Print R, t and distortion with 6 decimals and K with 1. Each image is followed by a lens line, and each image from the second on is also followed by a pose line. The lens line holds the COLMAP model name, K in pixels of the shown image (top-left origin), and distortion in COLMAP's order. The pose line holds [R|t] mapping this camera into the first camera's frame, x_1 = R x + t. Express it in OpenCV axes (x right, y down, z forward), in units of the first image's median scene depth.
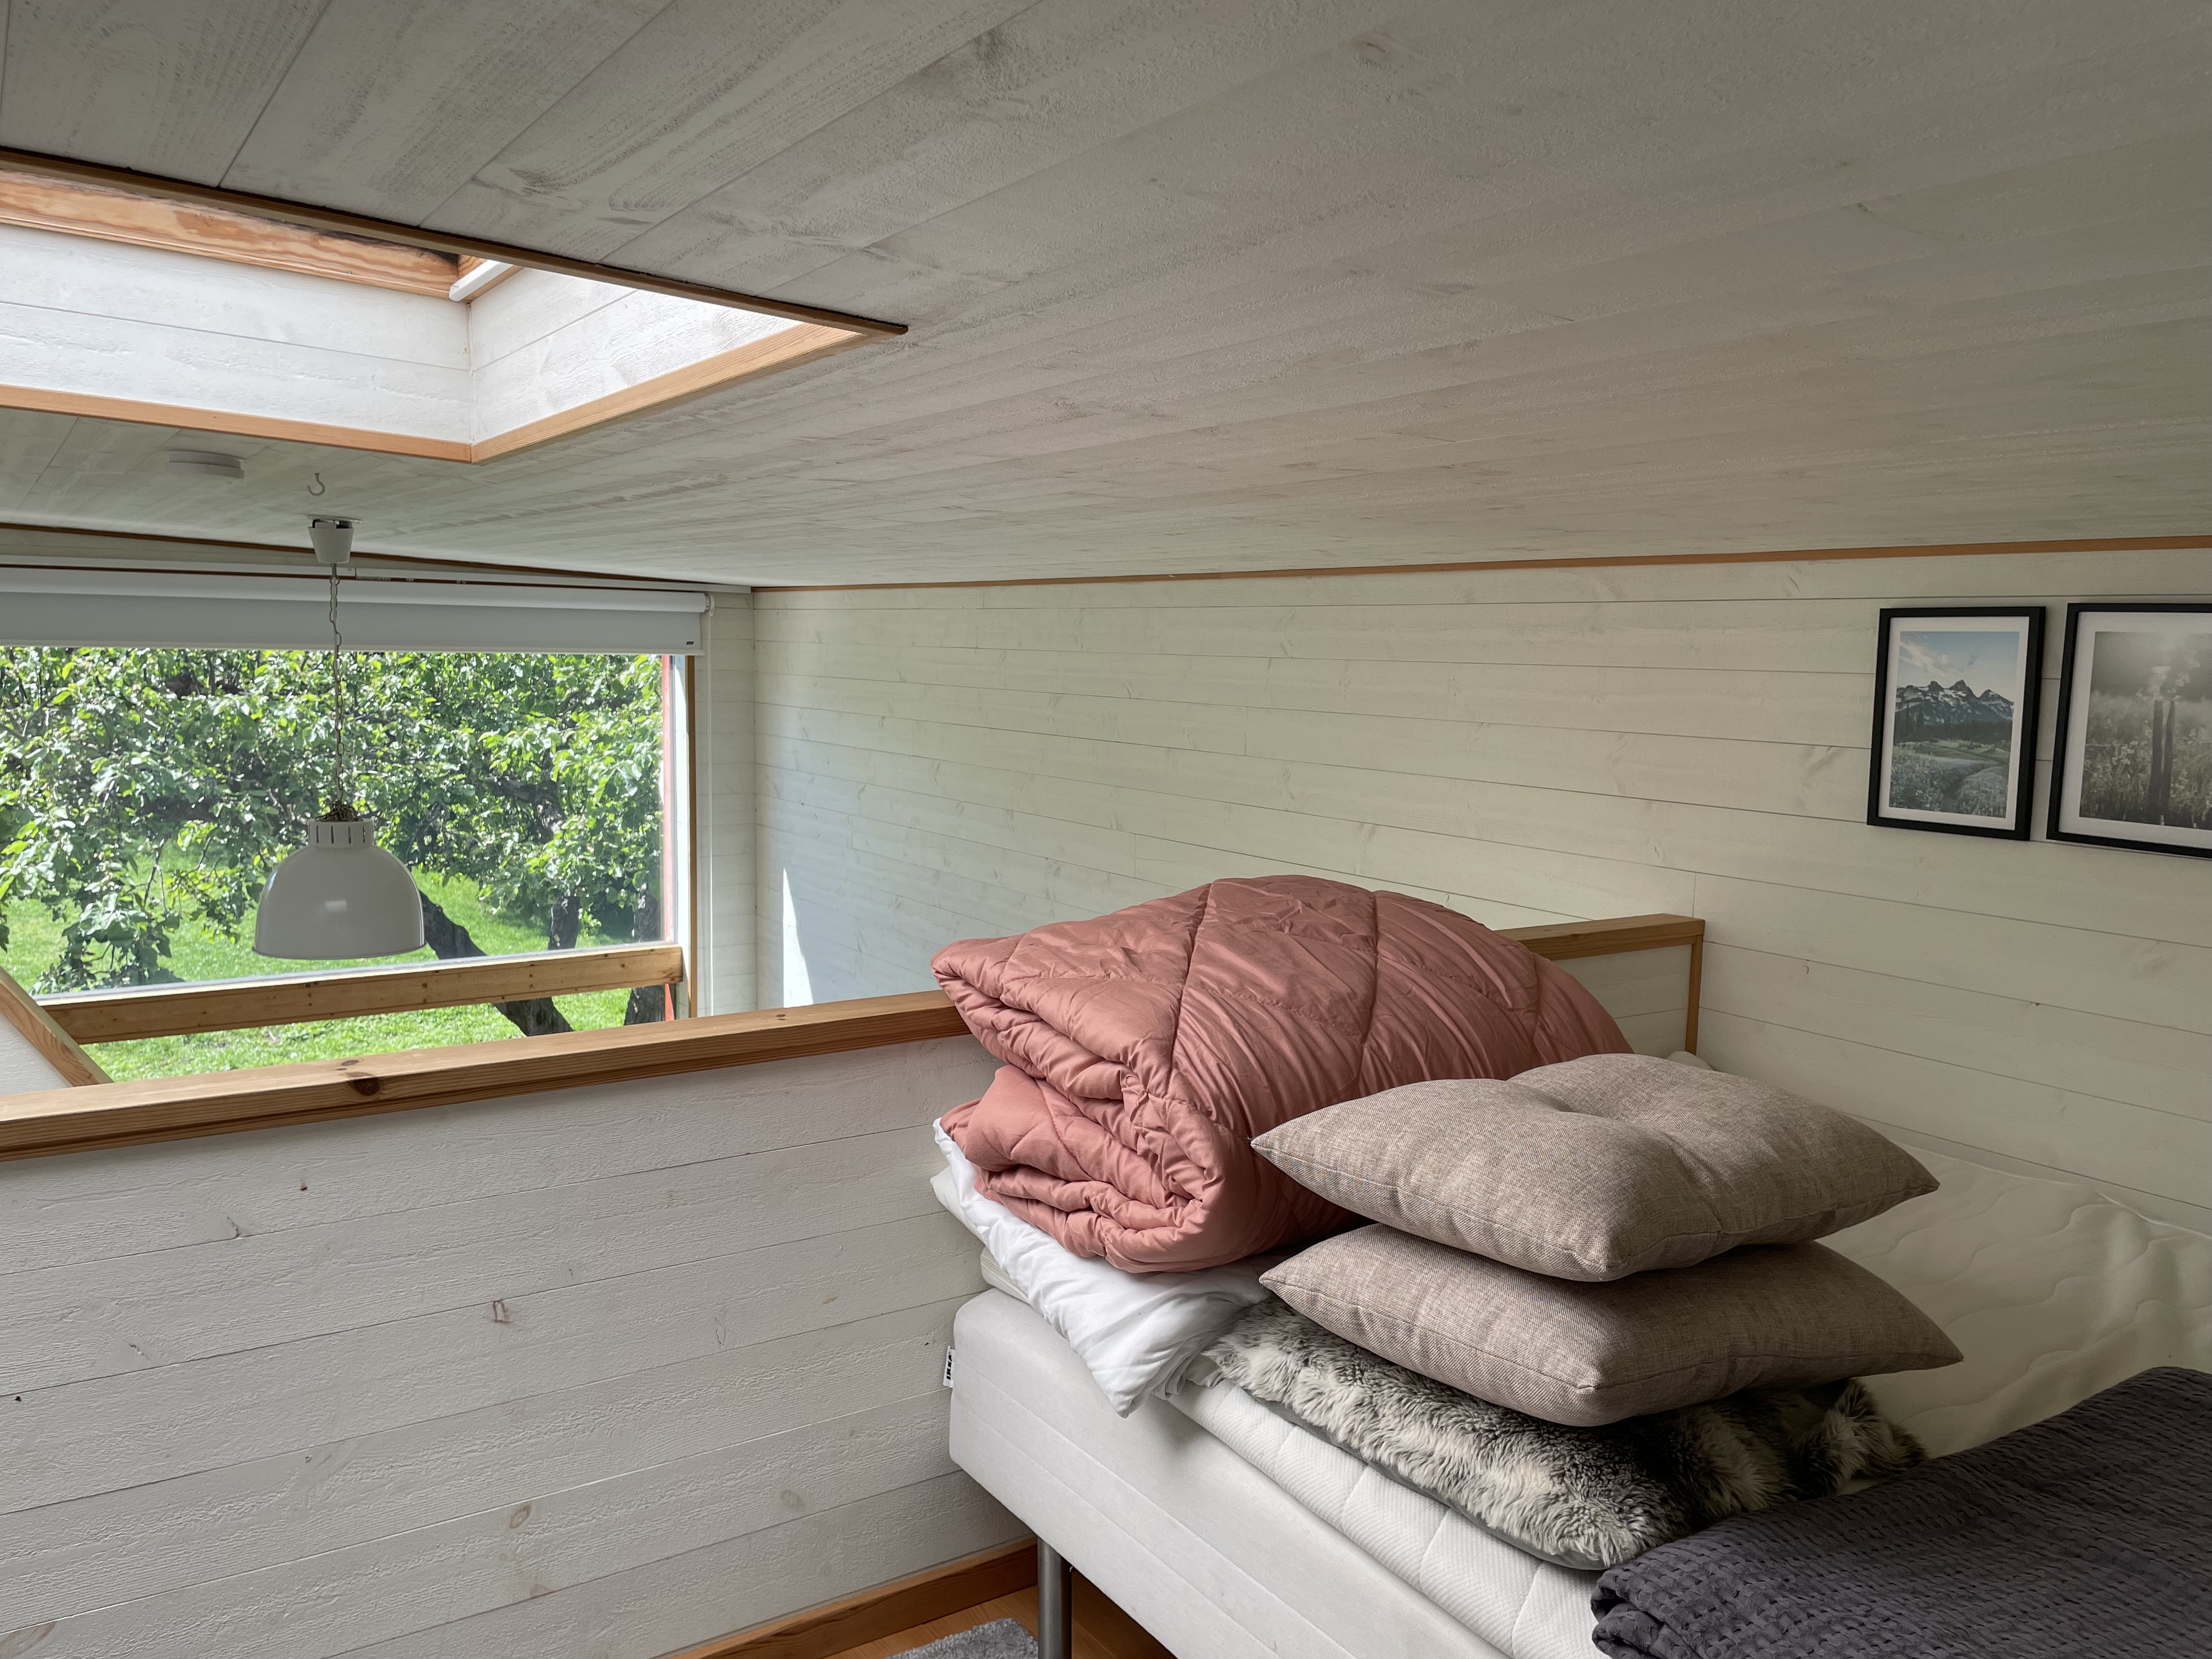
lens RADIAL K [[1663.7, 0, 1101.2], [0, 1663.7, 824.9], [0, 0, 1]] dist [0.090156, -0.114554]
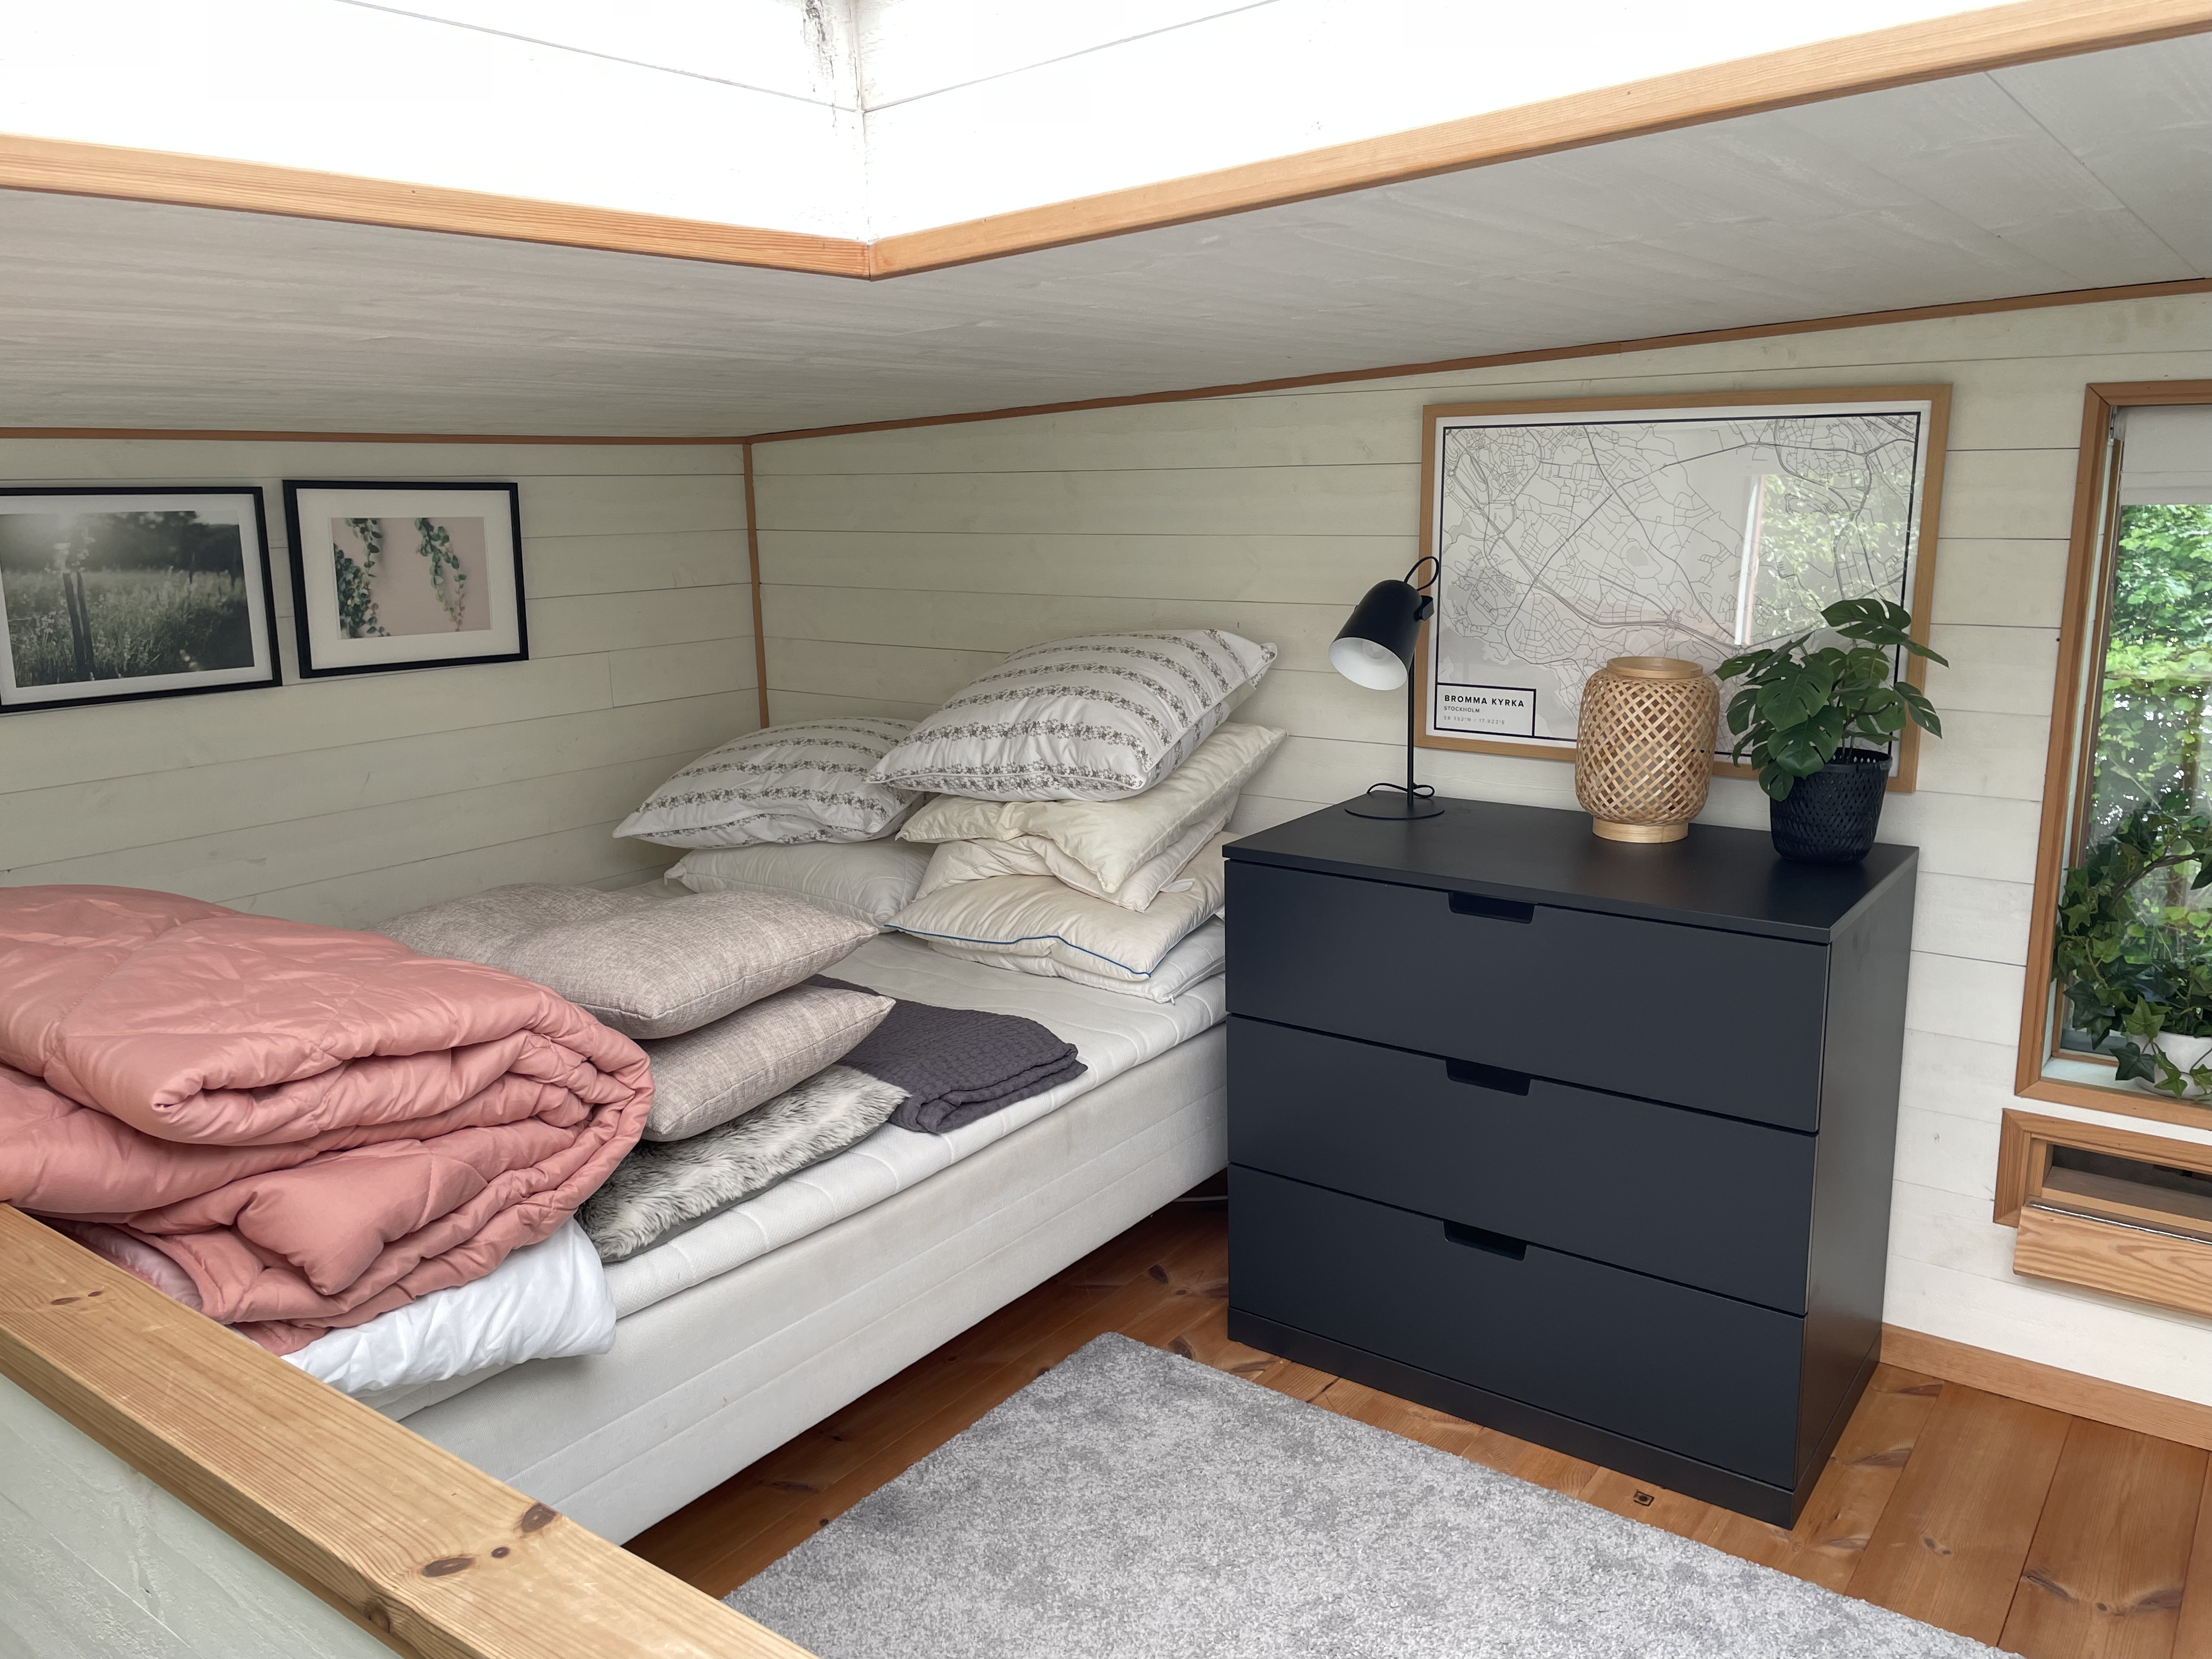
lens RADIAL K [[1663.7, 0, 1101.2], [0, 1663.7, 824.9], [0, 0, 1]] dist [0.090156, -0.114554]
pose [[-0.335050, -0.205299, 0.919562, -0.697613], [0.112161, 0.960342, 0.255271, -0.124481], [-0.935501, 0.188668, -0.298736, 0.725407]]
